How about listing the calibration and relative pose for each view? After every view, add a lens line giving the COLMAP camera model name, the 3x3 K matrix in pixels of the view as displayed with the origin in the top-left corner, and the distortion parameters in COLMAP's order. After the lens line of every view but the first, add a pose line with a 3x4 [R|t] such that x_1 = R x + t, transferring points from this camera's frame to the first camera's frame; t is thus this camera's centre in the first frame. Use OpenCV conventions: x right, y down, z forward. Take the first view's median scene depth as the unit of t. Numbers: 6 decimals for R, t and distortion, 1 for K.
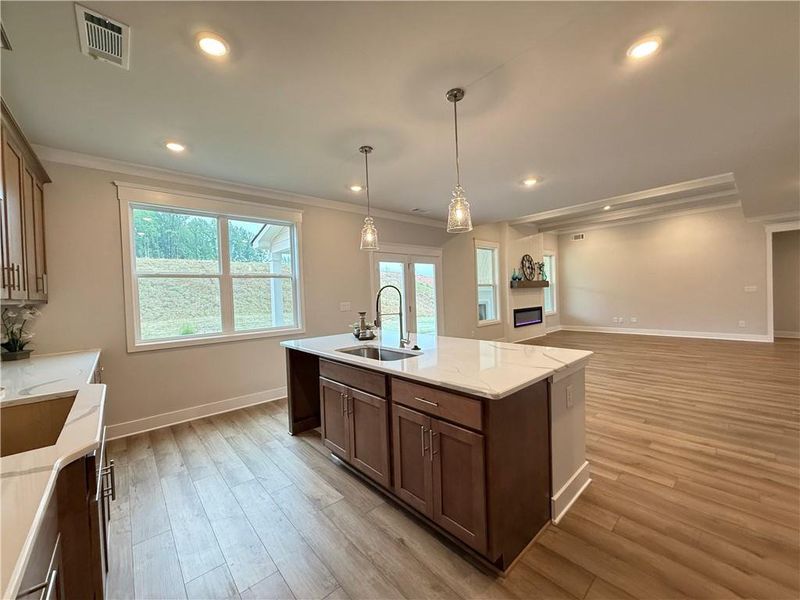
lens RADIAL K [[317.7, 0, 398.8], [0, 317.7, 299.8], [0, 0, 1]] dist [-0.001180, 0.000320]
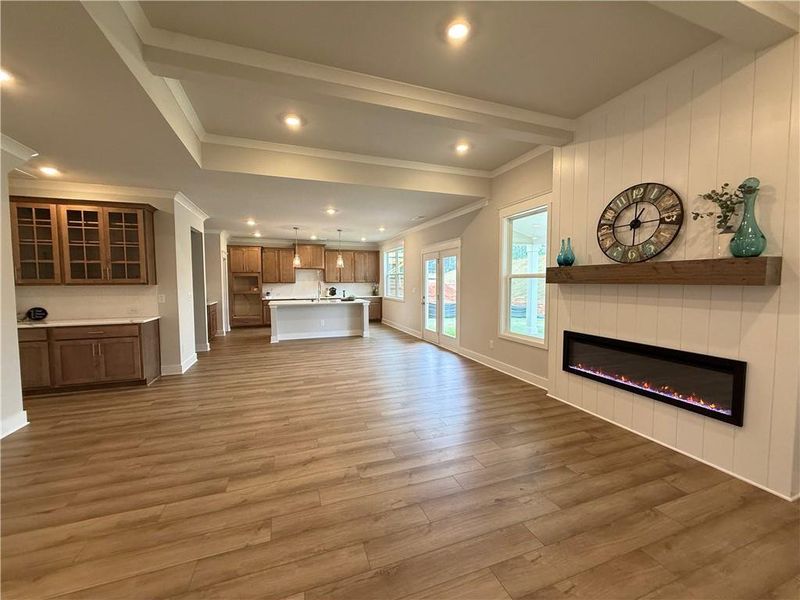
lens RADIAL K [[317.7, 0, 398.8], [0, 317.7, 299.8], [0, 0, 1]] dist [-0.001180, 0.000320]
pose [[-0.364008, 0.089308, -0.927104, 1.955173], [-0.002204, 0.995307, 0.096744, -0.127341], [0.931393, 0.037259, -0.362103, 2.126586]]
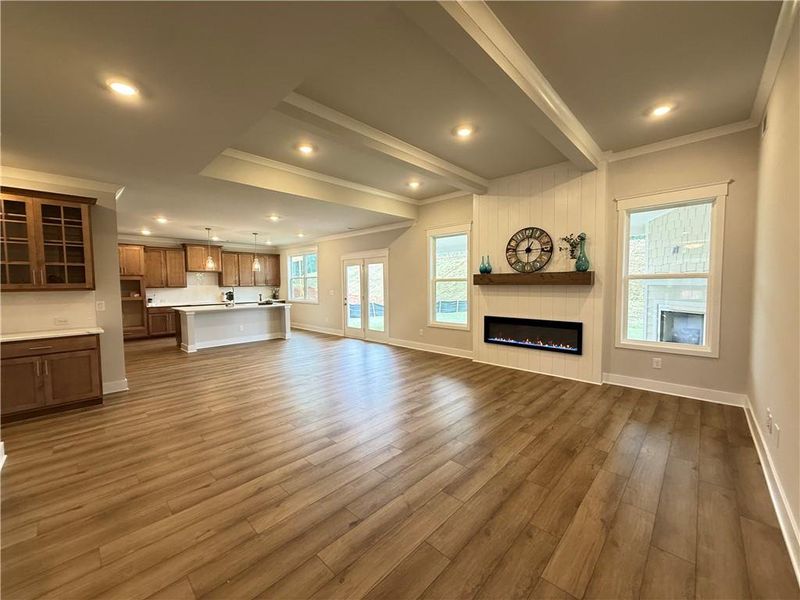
lens RADIAL K [[317.7, 0, 398.8], [0, 317.7, 299.8], [0, 0, 1]] dist [-0.001180, 0.000320]
pose [[0.084542, 0.084112, -0.992863, 2.325784], [-0.012407, 0.996442, 0.083359, -0.134372], [0.996343, 0.005272, 0.085285, 1.704115]]
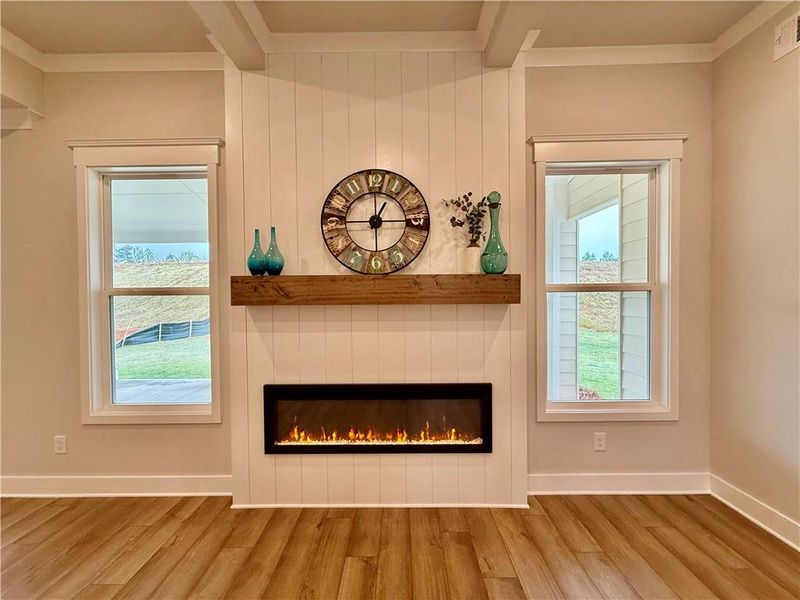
lens RADIAL K [[317.7, 0, 398.8], [0, 317.7, 299.8], [0, 0, 1]] dist [-0.001180, 0.000320]
pose [[0.746484, 0.038554, -0.664285, 1.402142], [-0.029283, 0.999256, 0.025089, -0.114132], [0.664758, 0.000724, 0.747058, 1.977384]]
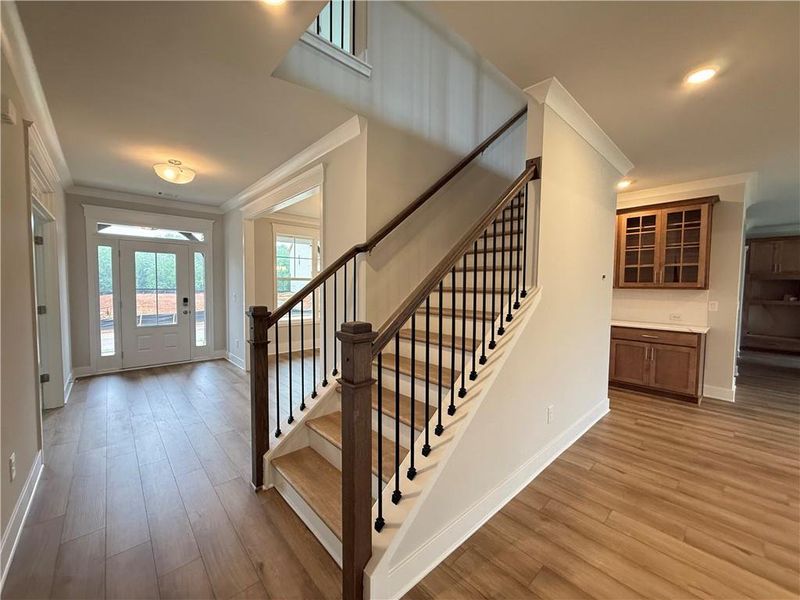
lens RADIAL K [[317.7, 0, 398.8], [0, 317.7, 299.8], [0, 0, 1]] dist [-0.001180, 0.000320]
pose [[-0.999550, 0.023811, -0.018244, 2.215360], [0.022497, 0.997353, 0.069138, -0.126883], [0.019842, 0.068697, -0.997440, 1.814637]]
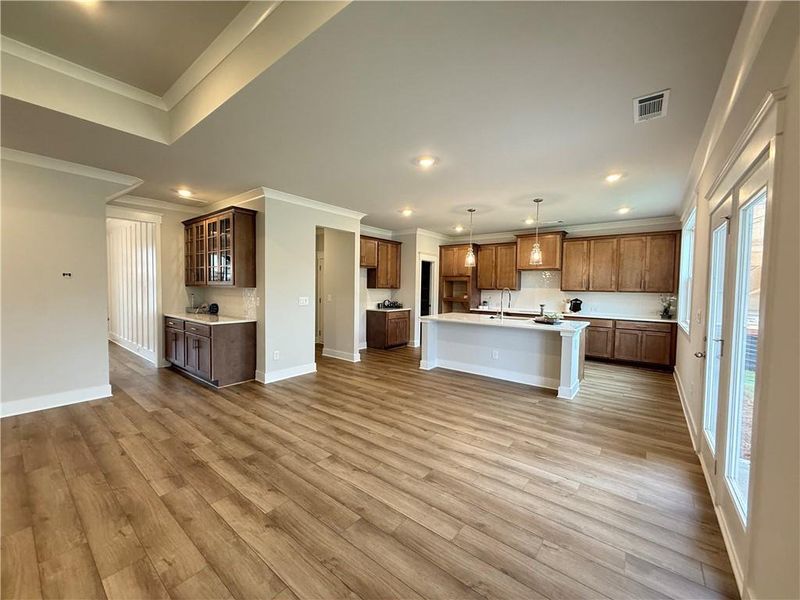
lens RADIAL K [[317.7, 0, 398.8], [0, 317.7, 299.8], [0, 0, 1]] dist [-0.001180, 0.000320]
pose [[-0.983241, 0.027823, -0.180176, 0.742561], [0.015614, 0.997506, 0.068828, -0.090176], [0.181642, 0.064861, -0.981223, 2.101066]]
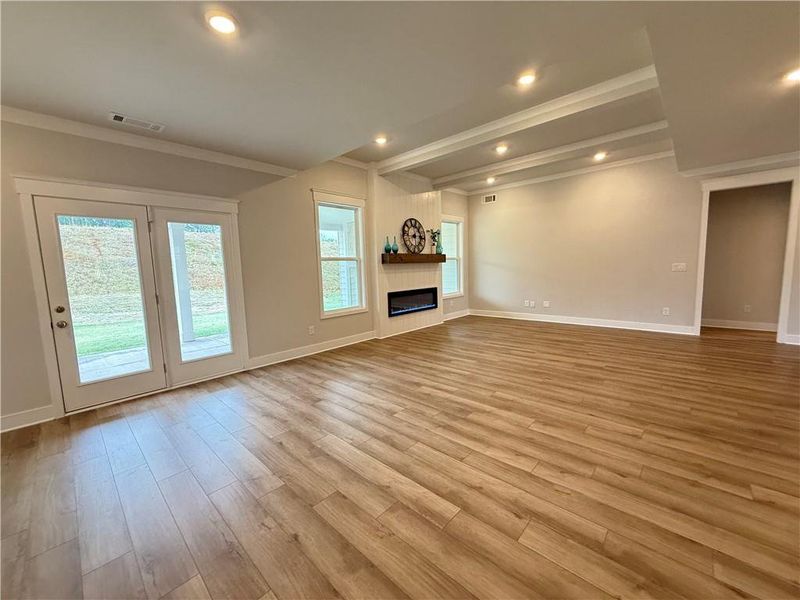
lens RADIAL K [[317.7, 0, 398.8], [0, 317.7, 299.8], [0, 0, 1]] dist [-0.001180, 0.000320]
pose [[0.995038, -0.006416, 0.099291, 0.709783], [-0.001878, 0.996530, 0.083214, -0.033070], [-0.099480, -0.082987, 0.991573, 0.593120]]
